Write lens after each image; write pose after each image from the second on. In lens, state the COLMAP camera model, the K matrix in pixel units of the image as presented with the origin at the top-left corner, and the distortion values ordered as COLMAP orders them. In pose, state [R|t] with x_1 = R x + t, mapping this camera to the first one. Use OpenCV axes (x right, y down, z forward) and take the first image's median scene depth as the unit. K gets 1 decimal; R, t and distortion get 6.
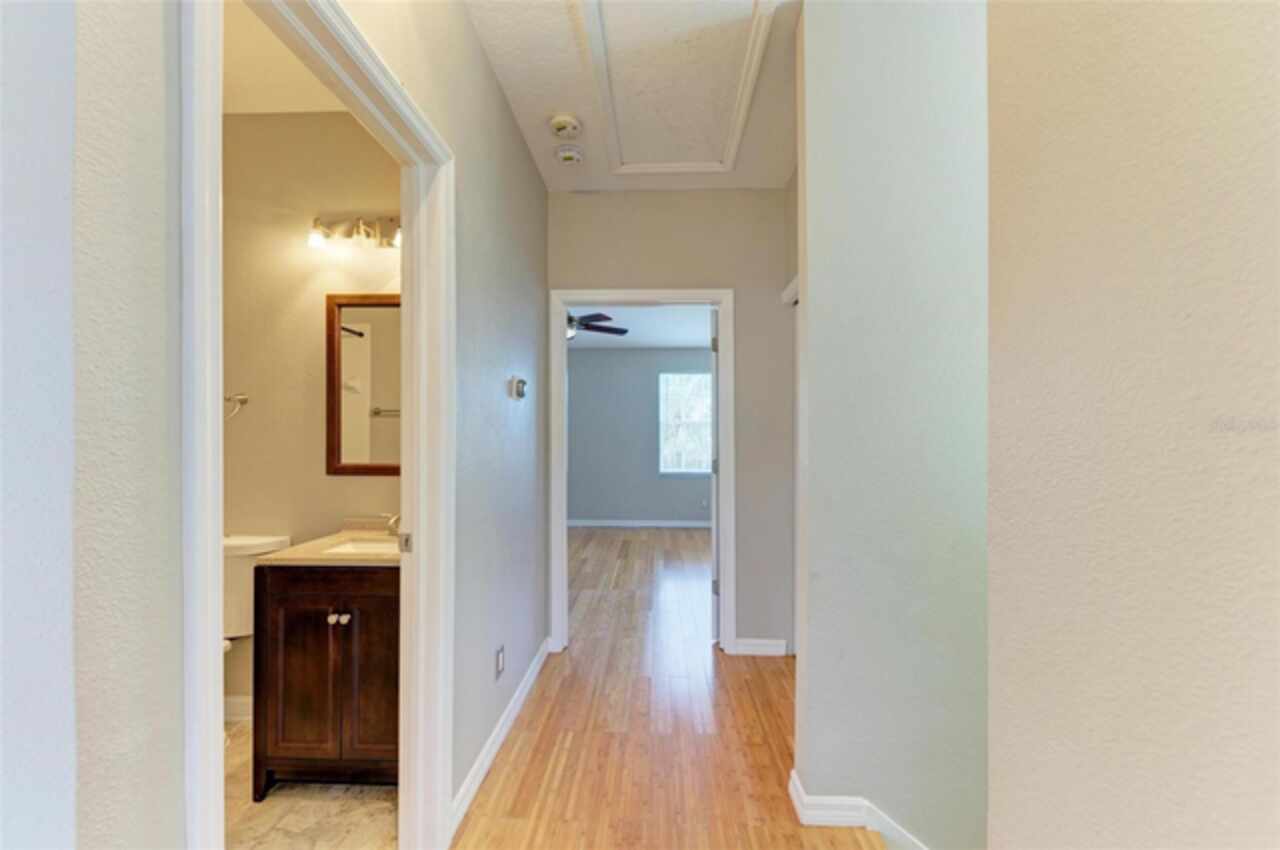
lens RADIAL K [[492.1, 0, 641.2], [0, 492.1, 433.6], [0, 0, 1]] dist [0.005642, -0.000273]
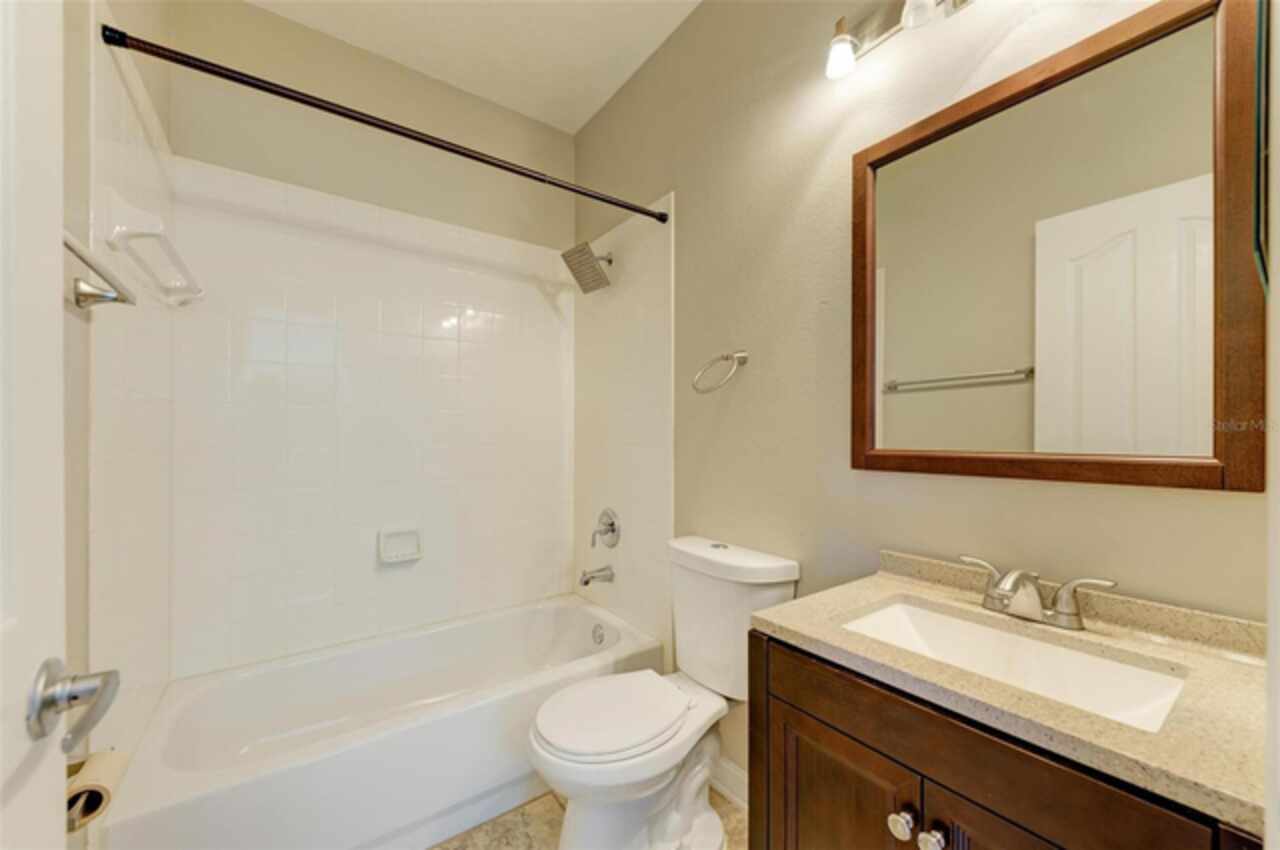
lens RADIAL K [[492.1, 0, 641.2], [0, 492.1, 433.6], [0, 0, 1]] dist [0.005642, -0.000273]
pose [[0.614609, 0.001589, -0.788830, -0.337331], [0.003322, 0.999984, 0.004603, 0.040592], [0.788825, -0.005450, 0.614594, 0.452333]]
